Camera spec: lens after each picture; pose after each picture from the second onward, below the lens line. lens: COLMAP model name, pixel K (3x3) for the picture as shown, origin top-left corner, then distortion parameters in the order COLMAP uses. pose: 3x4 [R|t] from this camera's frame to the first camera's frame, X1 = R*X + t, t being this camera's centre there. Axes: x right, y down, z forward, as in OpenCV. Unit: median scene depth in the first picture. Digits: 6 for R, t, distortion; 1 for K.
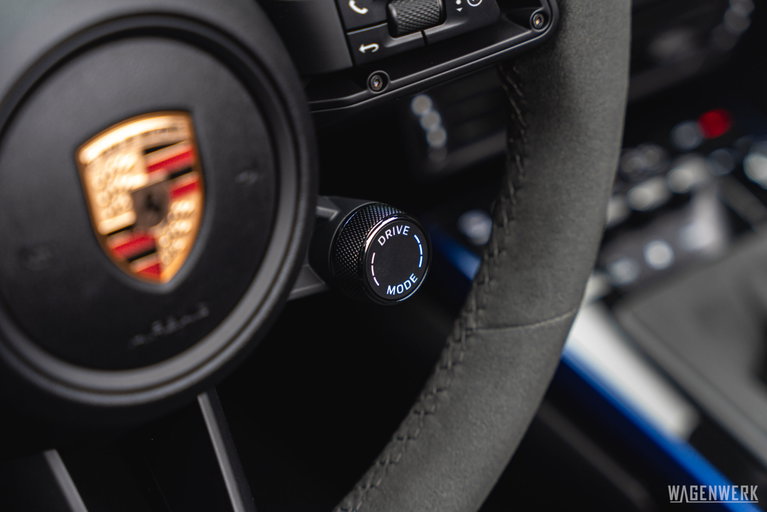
lens RADIAL K [[1489.1, 0, 385.2], [0, 1489.1, 252.5], [0, 0, 1]] dist [0.002092, 0.000000]
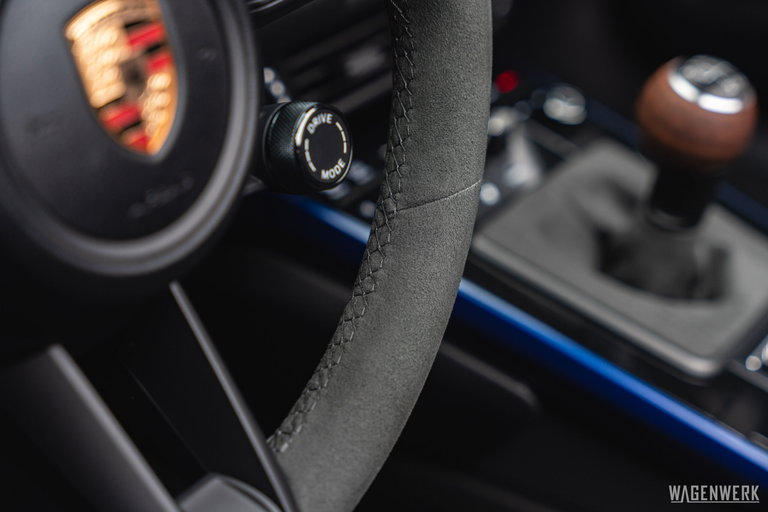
lens RADIAL K [[1427.7, 0, 382.8], [0, 1427.7, 257.1], [0, 0, 1]] dist [0.017394, 0.000000]
pose [[0.968144, -0.165123, 0.188232, -0.157866], [0.178279, 0.982434, -0.055132, 0.145989], [-0.175822, 0.086934, 0.980576, -0.025177]]
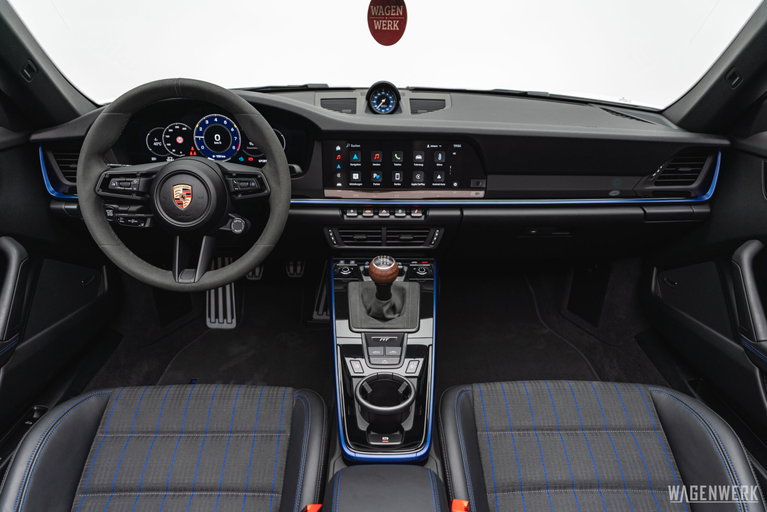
lens RADIAL K [[510.9, 0, 385.6], [0, 510.9, 259.7], [0, 0, 1]] dist [-0.009913, 0.004987]
pose [[0.765250, 0.186037, -0.616265, 1.693403], [-0.323263, 0.938927, -0.117971, 0.176278], [0.556681, 0.289493, 0.778653, -0.211673]]
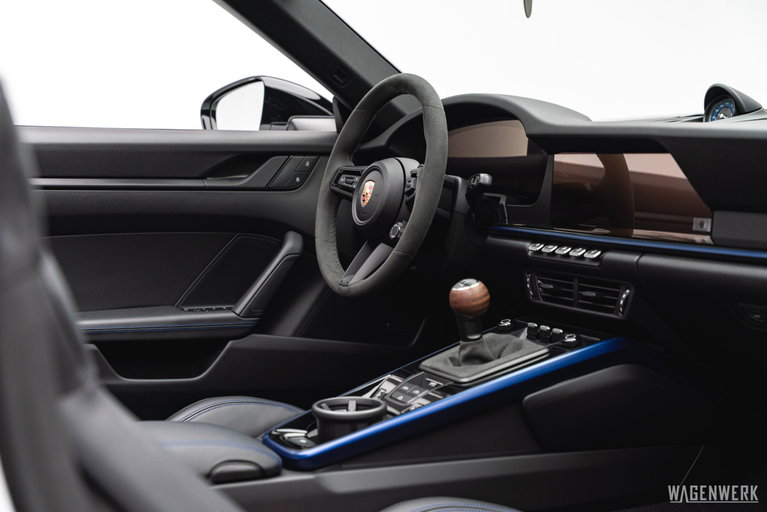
lens RADIAL K [[1205.0, 0, 382.5], [0, 1205.0, 255.9], [0, 0, 1]] dist [0.122259, 0.000000]
pose [[-0.231096, 0.007670, -0.972901, 3.940819], [-0.569273, 0.809862, 0.141606, -0.474870], [0.789001, 0.586571, -0.182790, 1.730233]]
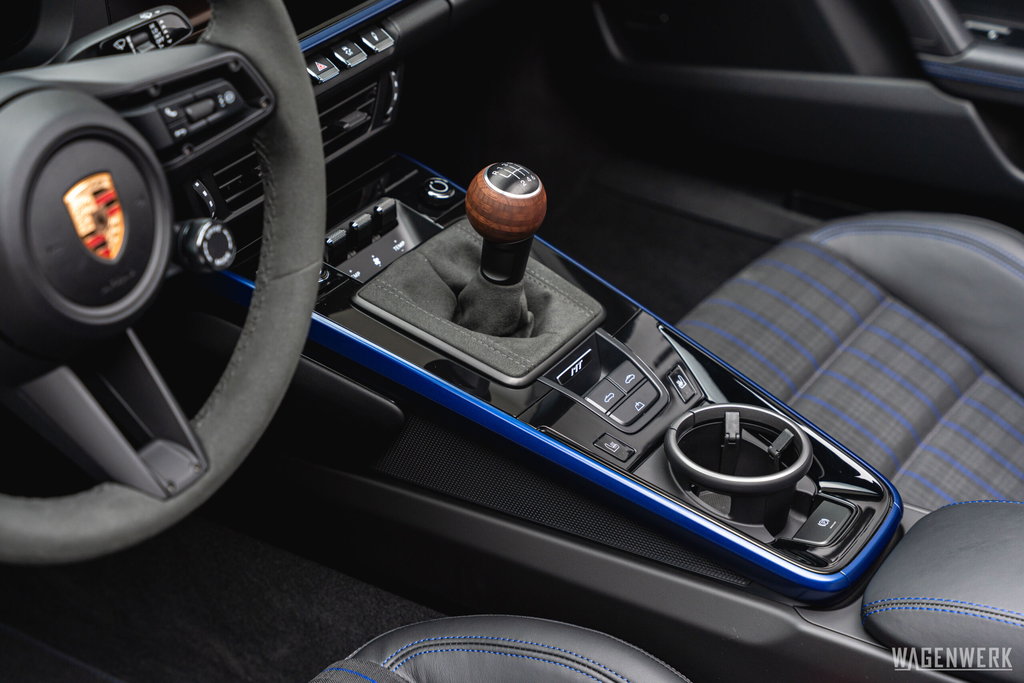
lens RADIAL K [[1896.2, 0, 510.7], [0, 1896.2, 342.9], [0, 0, 1]] dist [0.059203, 0.000000]
pose [[0.951900, -0.210821, 0.222355, -0.187860], [0.224117, 0.973894, -0.036069, 0.278333], [-0.208947, 0.084167, 0.974298, -1.297322]]
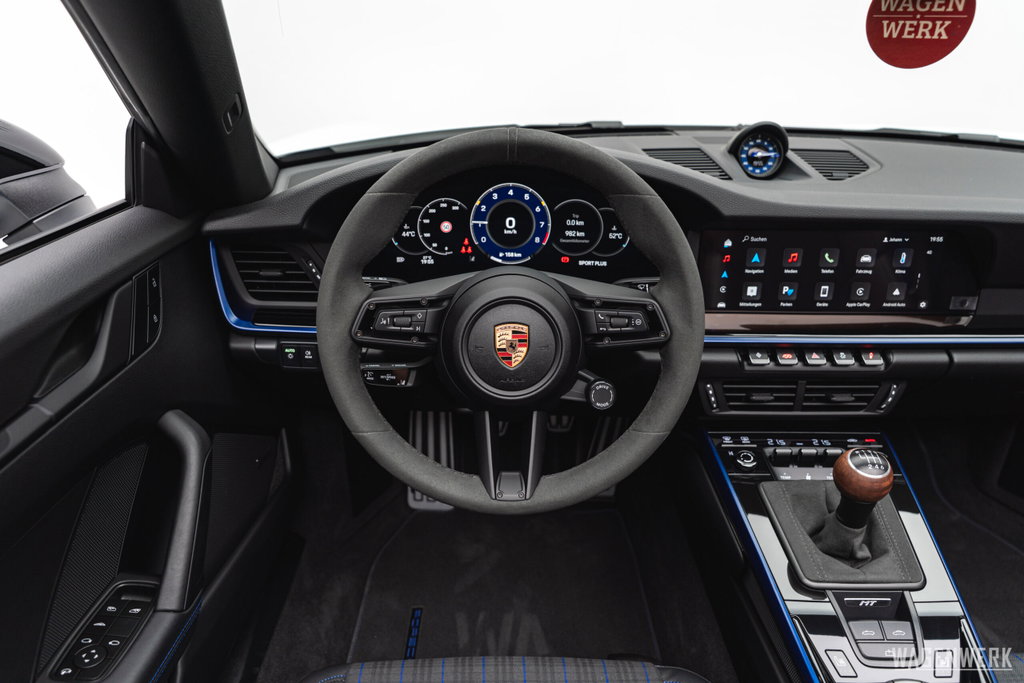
lens RADIAL K [[704.5, 0, 514.5], [0, 704.5, 345.8], [0, 0, 1]] dist [0.000677, 0.005593]
pose [[0.760363, 0.189430, -0.621261, 0.779775], [-0.326339, 0.938442, -0.113265, 0.136420], [0.561561, 0.288864, 0.775375, -0.327761]]
